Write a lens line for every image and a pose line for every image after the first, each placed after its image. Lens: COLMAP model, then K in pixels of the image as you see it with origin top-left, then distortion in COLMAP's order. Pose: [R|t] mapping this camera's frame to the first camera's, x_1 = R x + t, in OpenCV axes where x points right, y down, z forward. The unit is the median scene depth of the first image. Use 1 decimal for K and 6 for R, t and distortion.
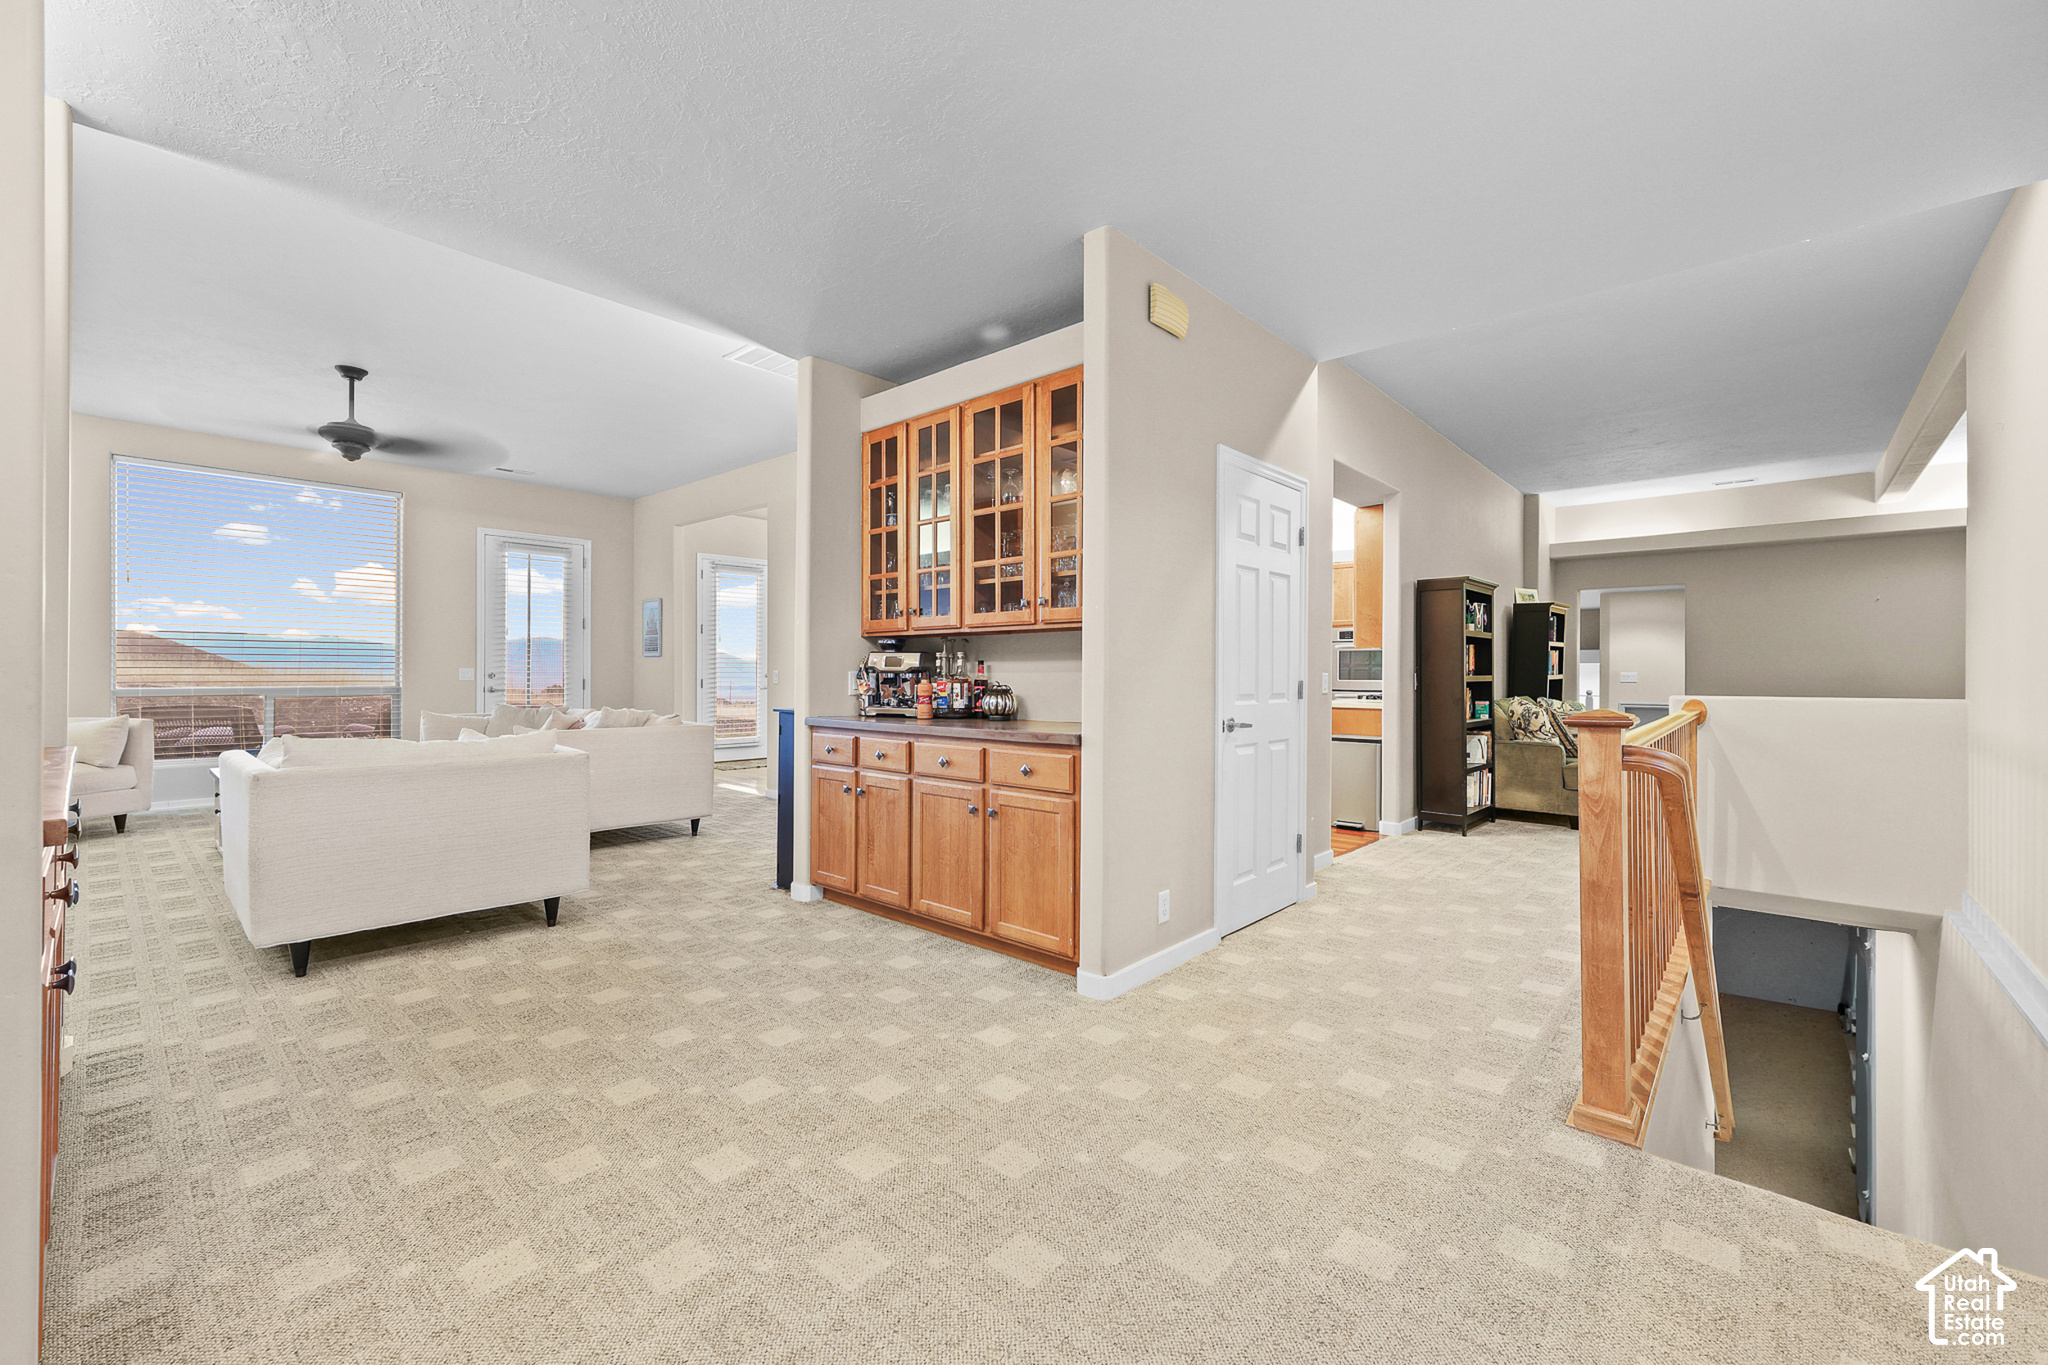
lens RADIAL K [[842.0, 0, 1025.9], [0, 842.0, 651.8], [0, 0, 1]] dist [0.000155, -0.000082]
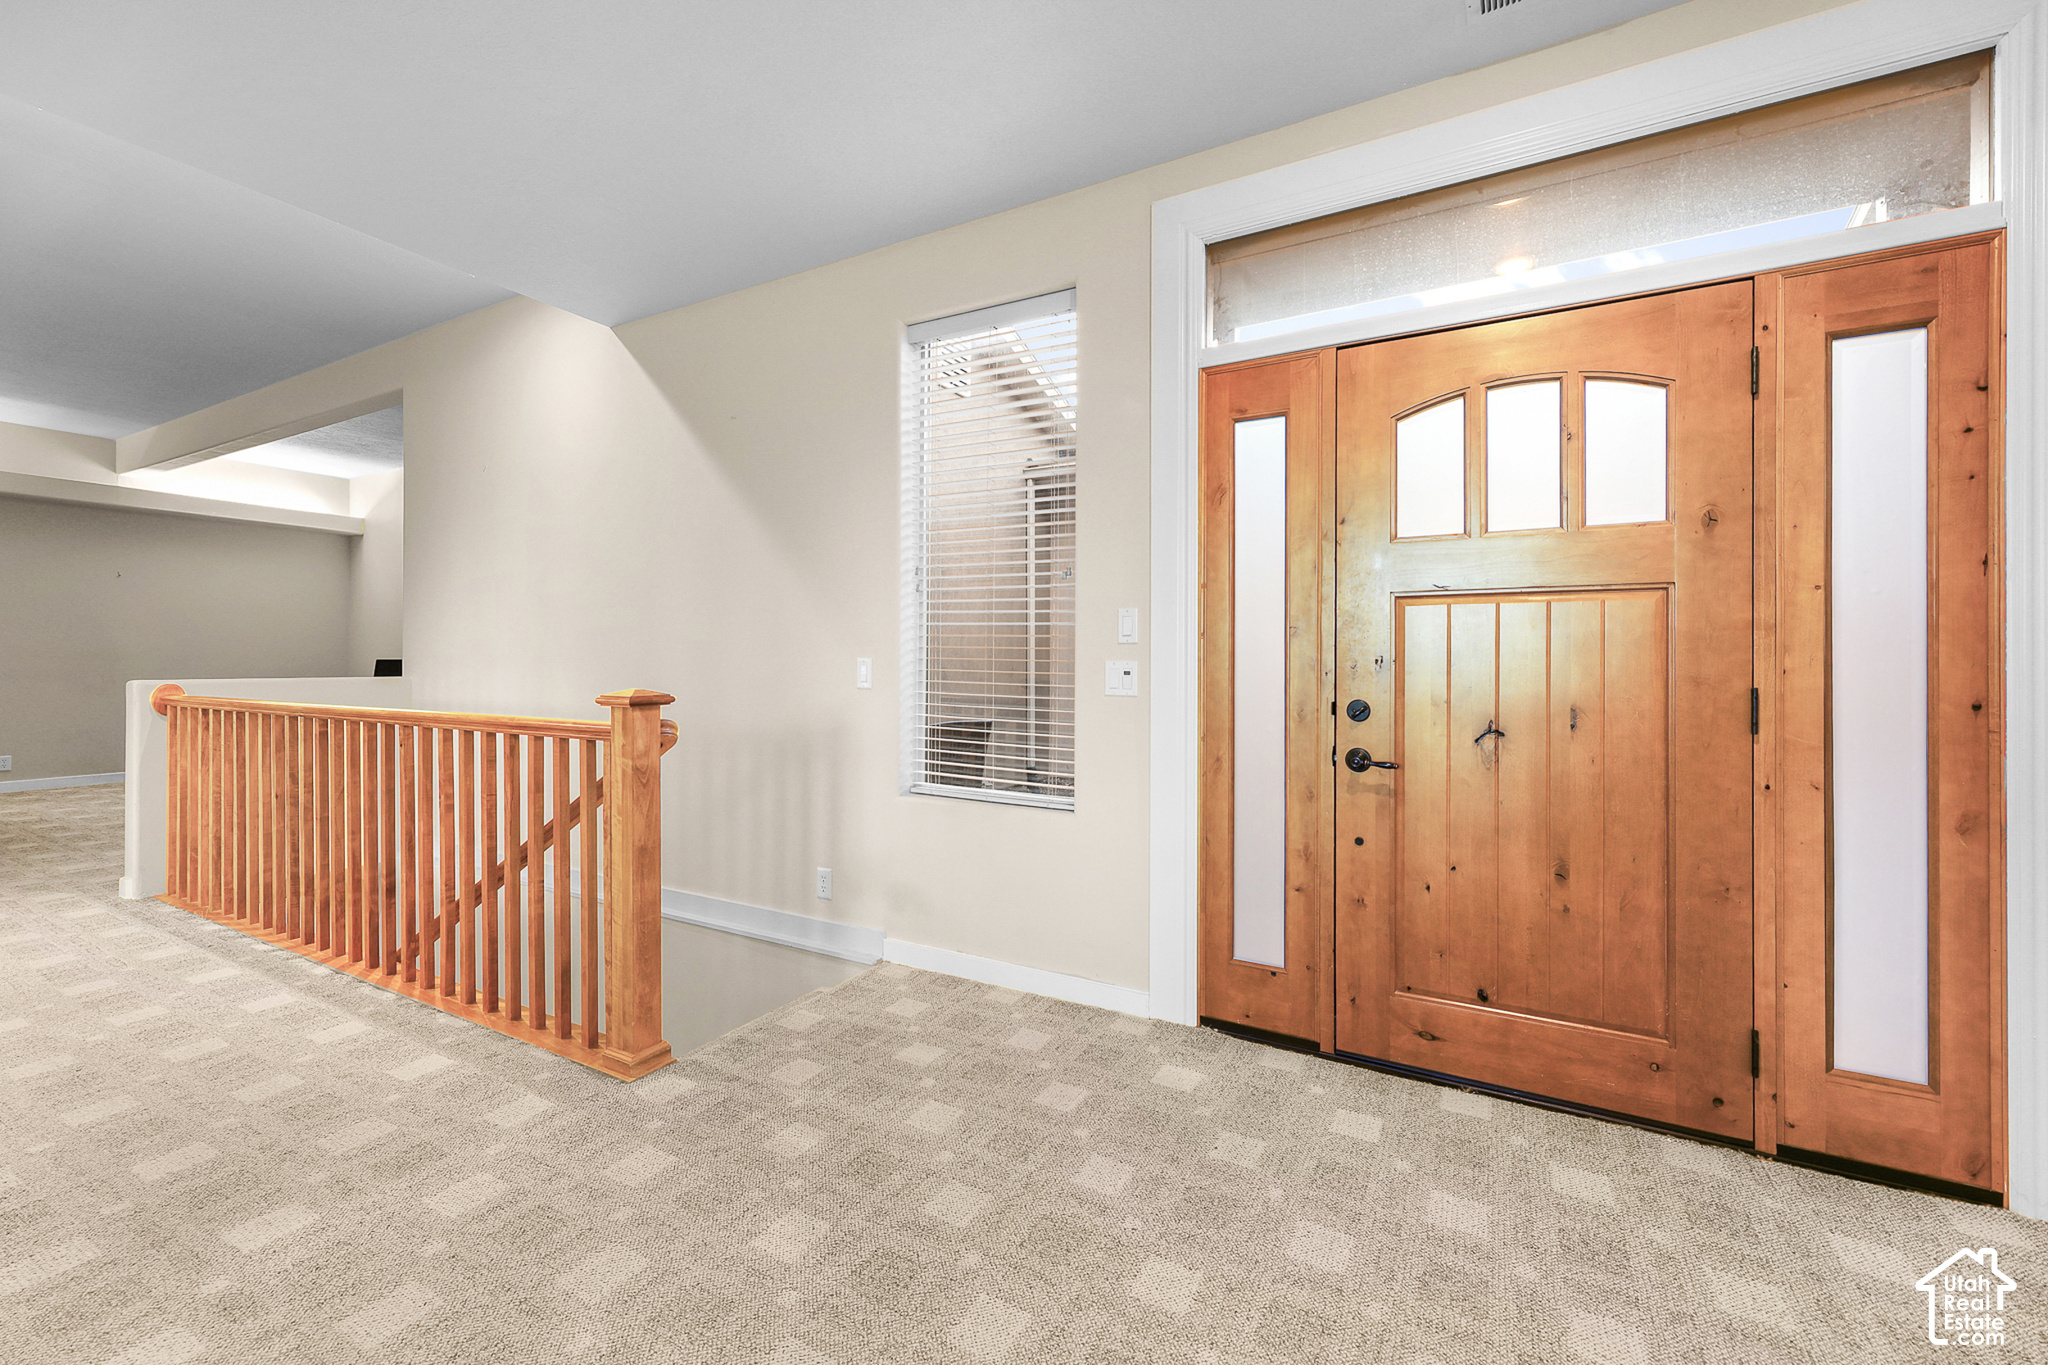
lens RADIAL K [[842.0, 0, 1025.9], [0, 842.0, 651.8], [0, 0, 1]] dist [0.000155, -0.000082]
pose [[-0.210139, 0.001349, 0.977671, -0.480984], [-0.025417, 0.999654, -0.006842, 0.015239], [-0.977341, -0.026287, -0.210032, 0.724633]]
